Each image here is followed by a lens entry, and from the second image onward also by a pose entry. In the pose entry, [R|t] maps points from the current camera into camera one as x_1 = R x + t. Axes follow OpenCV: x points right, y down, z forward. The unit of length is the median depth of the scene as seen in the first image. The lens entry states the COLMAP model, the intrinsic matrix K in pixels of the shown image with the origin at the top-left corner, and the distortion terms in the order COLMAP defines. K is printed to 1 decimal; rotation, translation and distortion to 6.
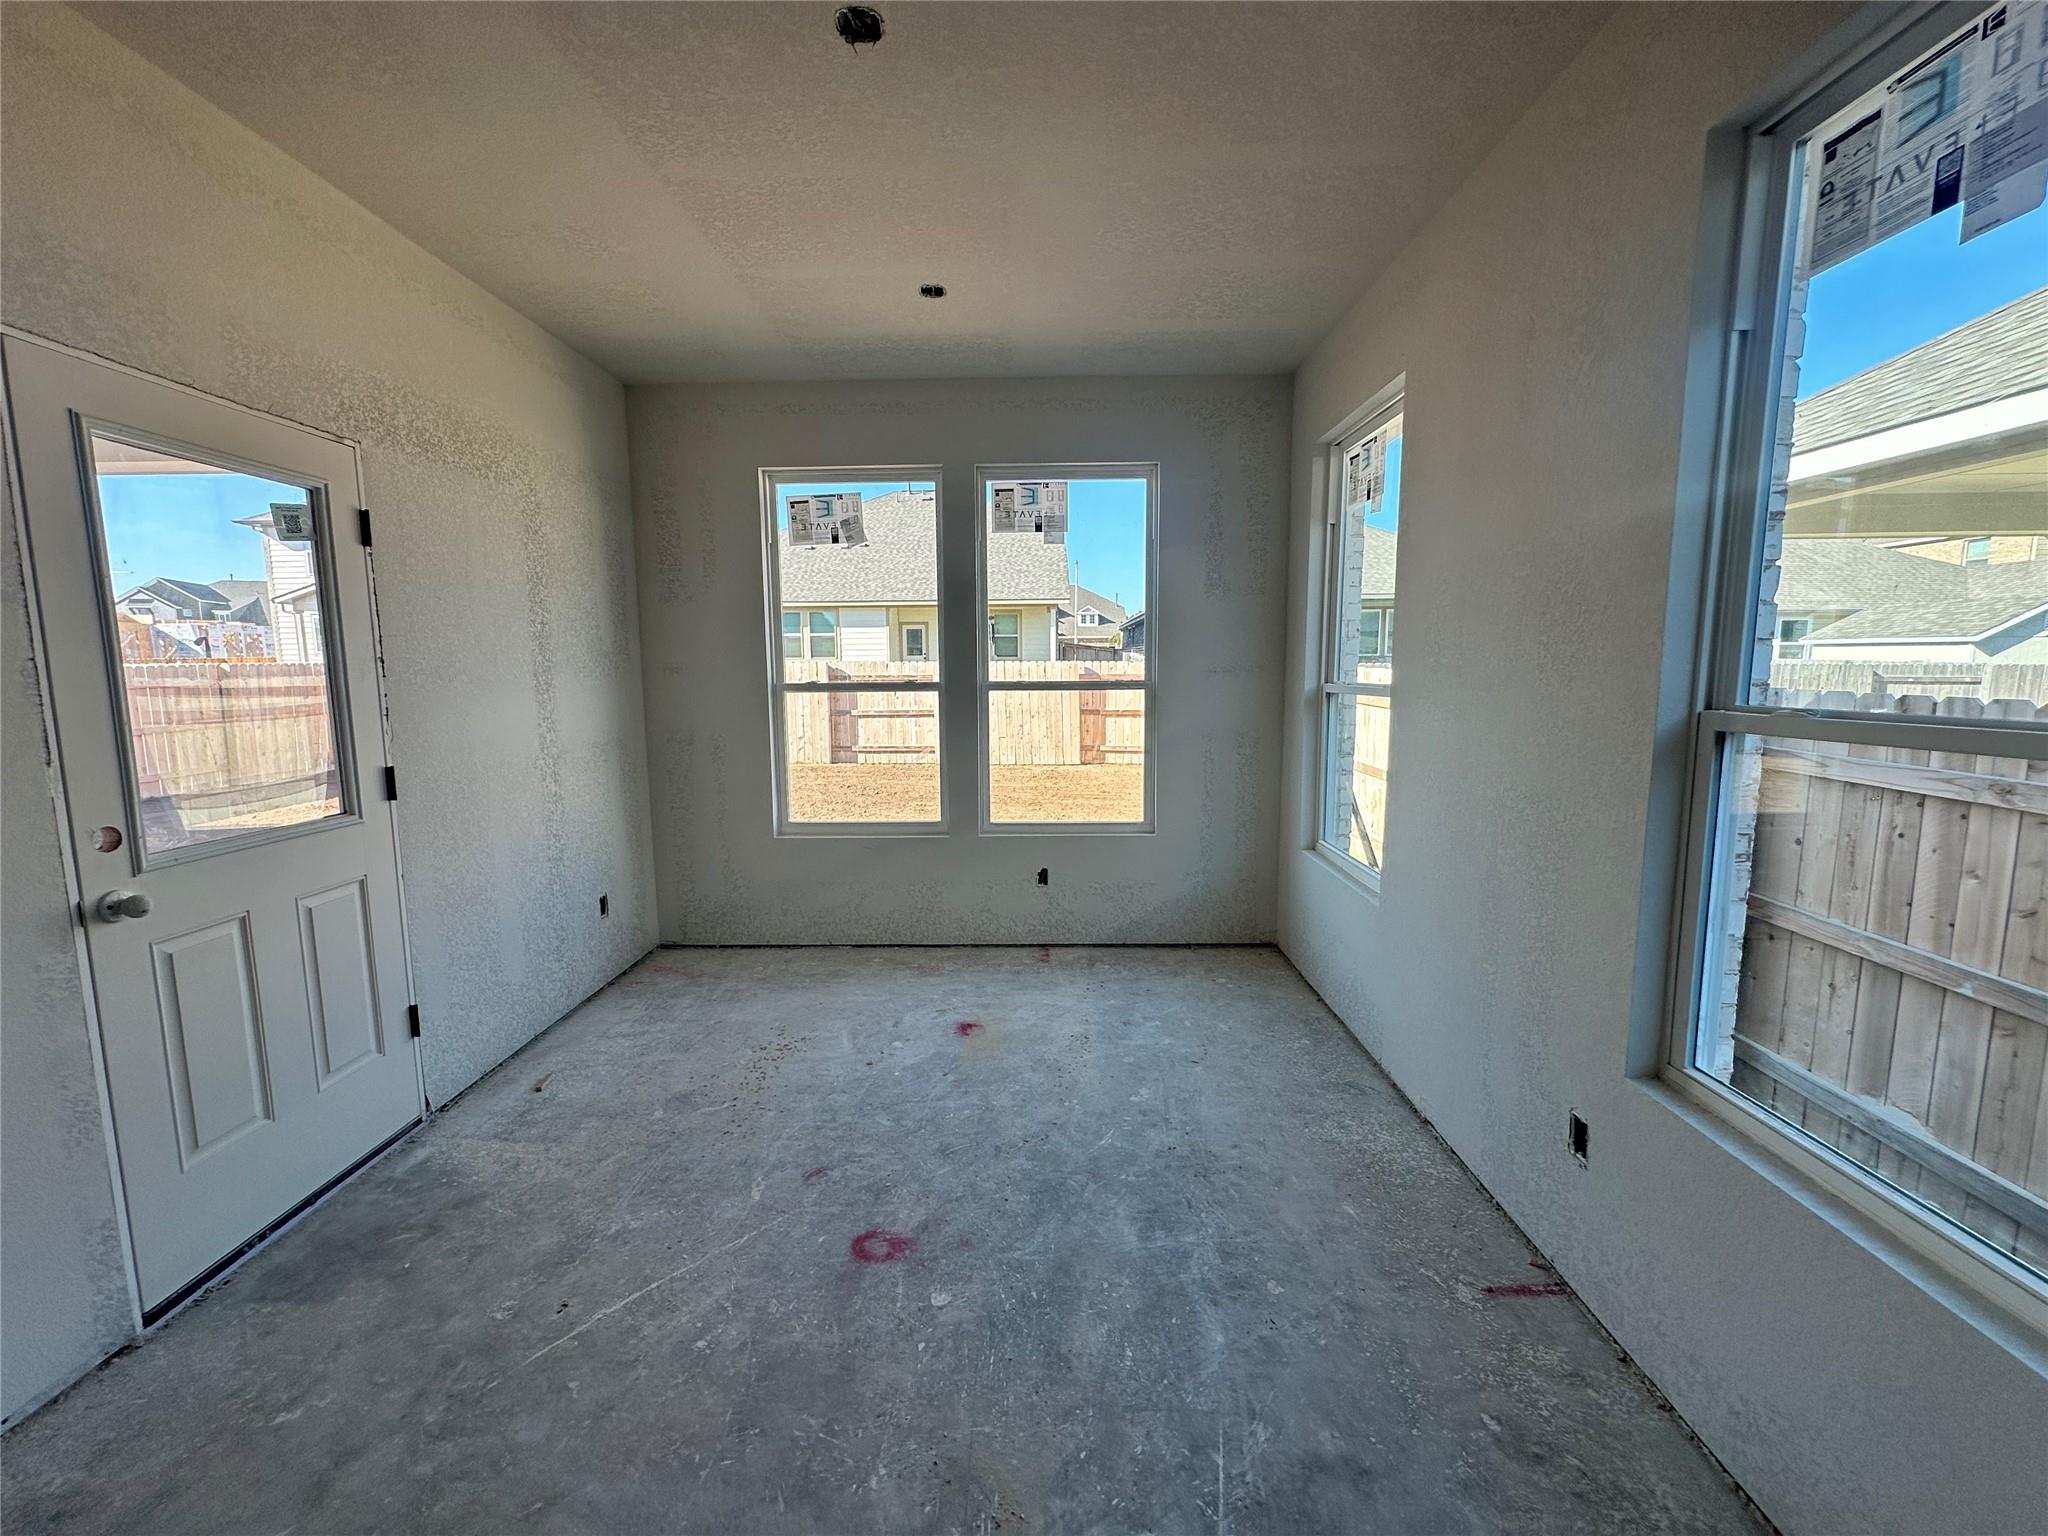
lens RADIAL K [[821.3, 0, 1016.4], [0, 821.3, 760.0], [0, 0, 1]] dist [-0.005850, 0.000356]
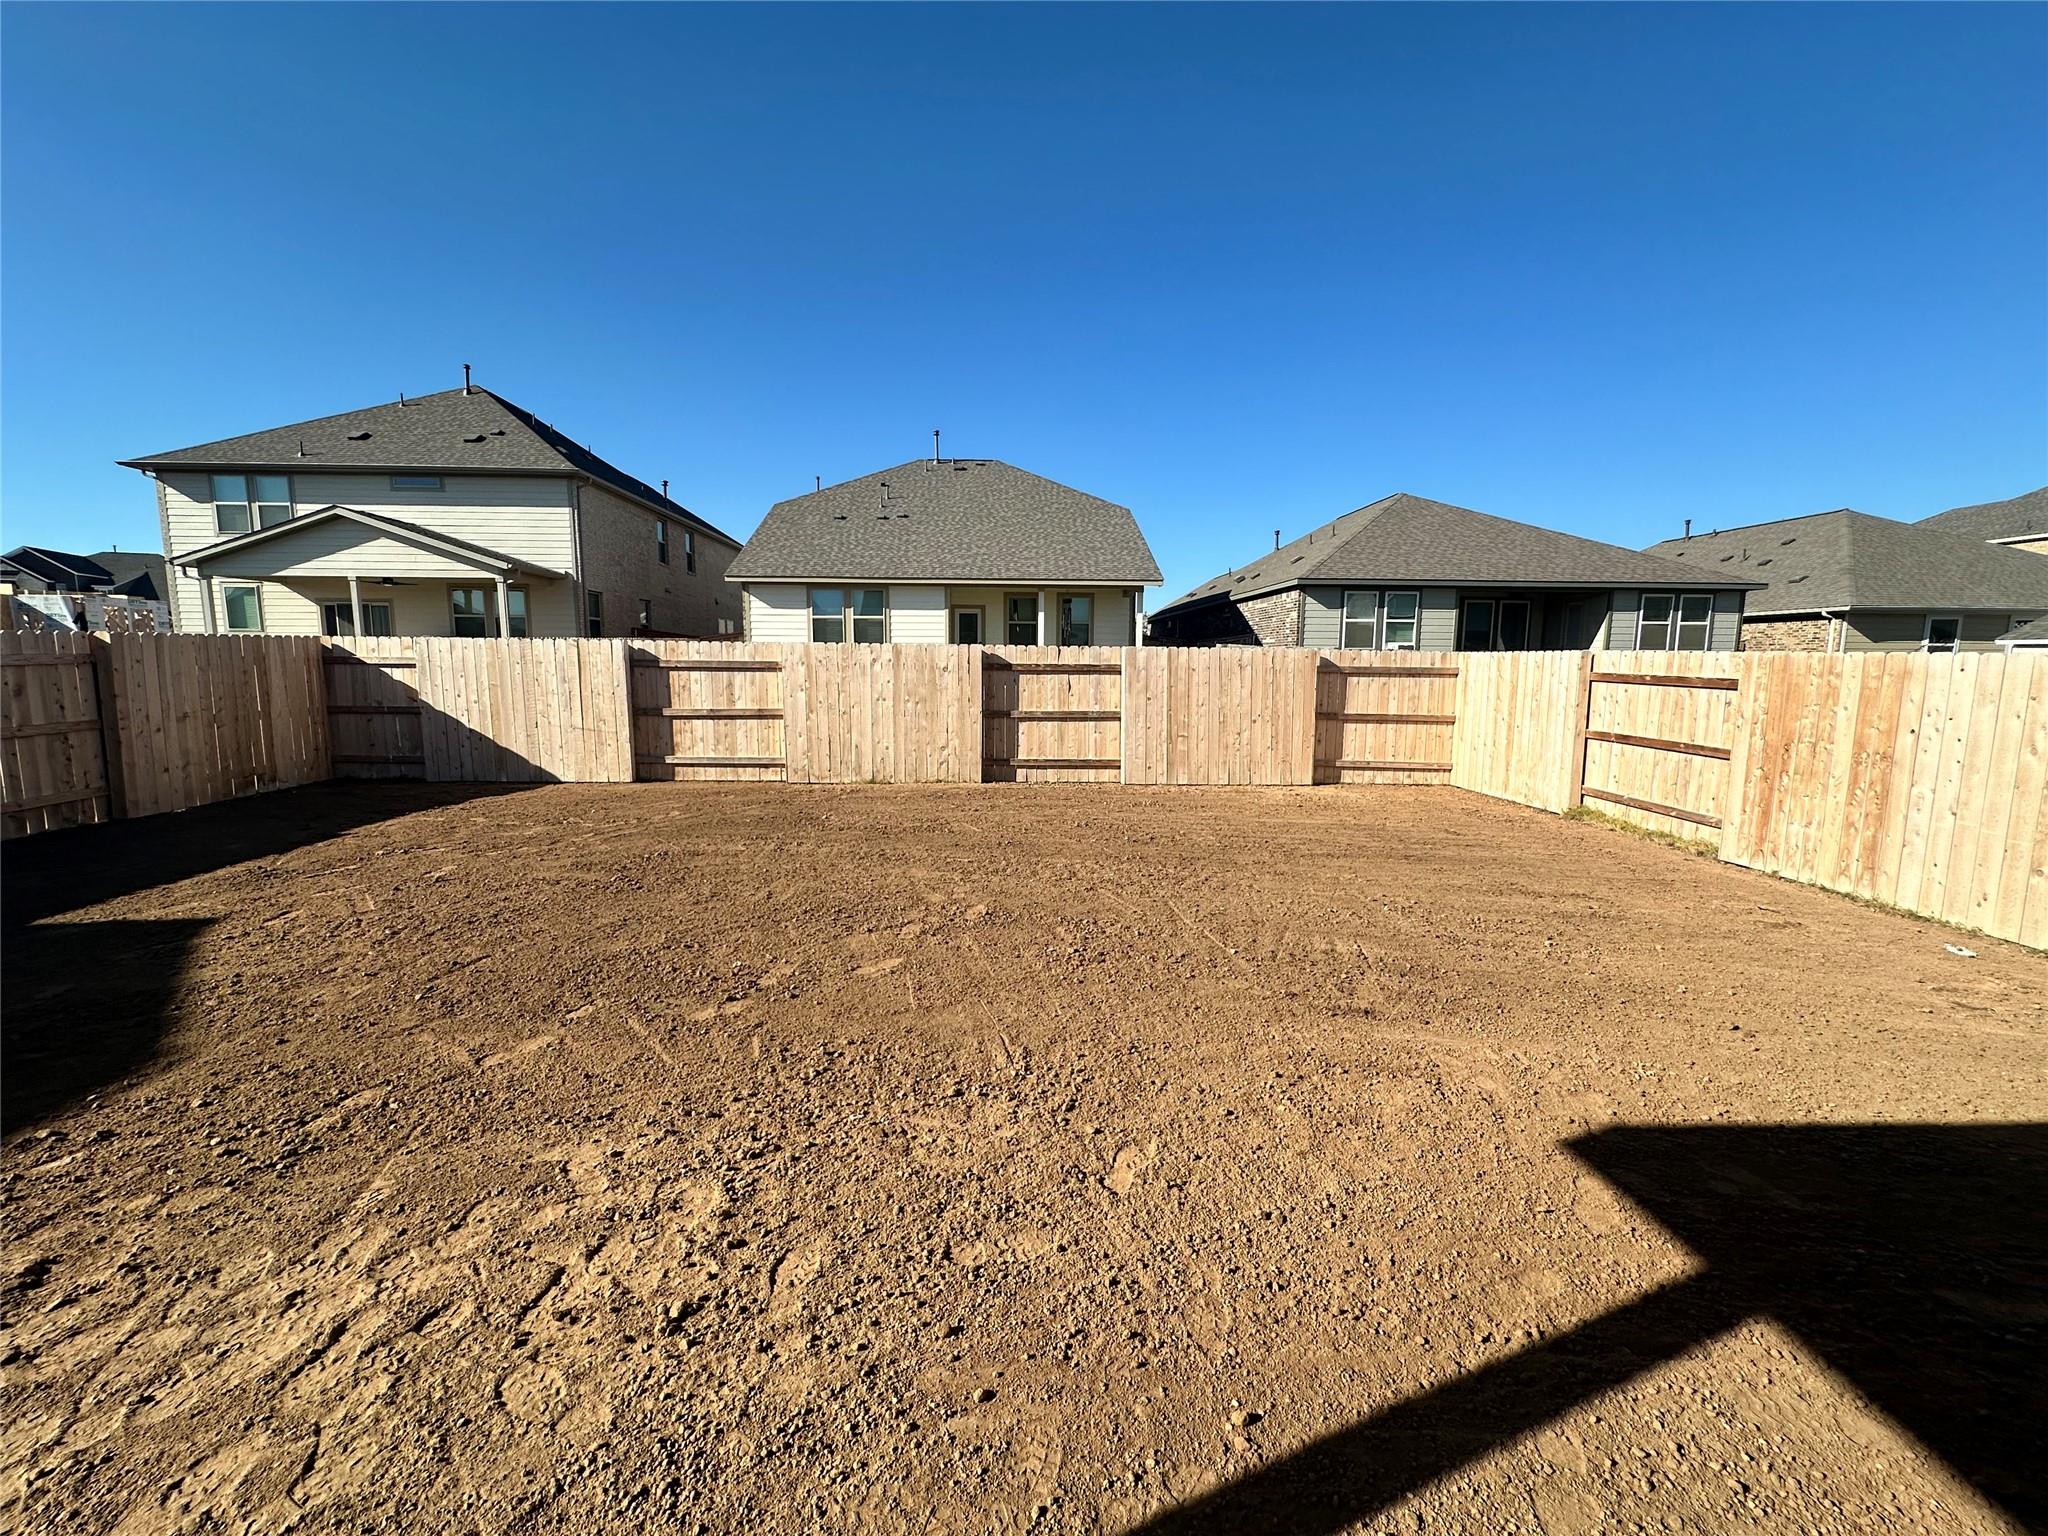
lens RADIAL K [[821.3, 0, 1023.2], [0, 821.3, 763.9], [0, 0, 1]] dist [-0.005850, 0.000356]
pose [[0.997398, 0.002880, 0.072034, -0.142839], [-0.003695, 0.999931, 0.011182, -0.012283], [-0.071997, -0.011419, 0.997340, 0.150580]]
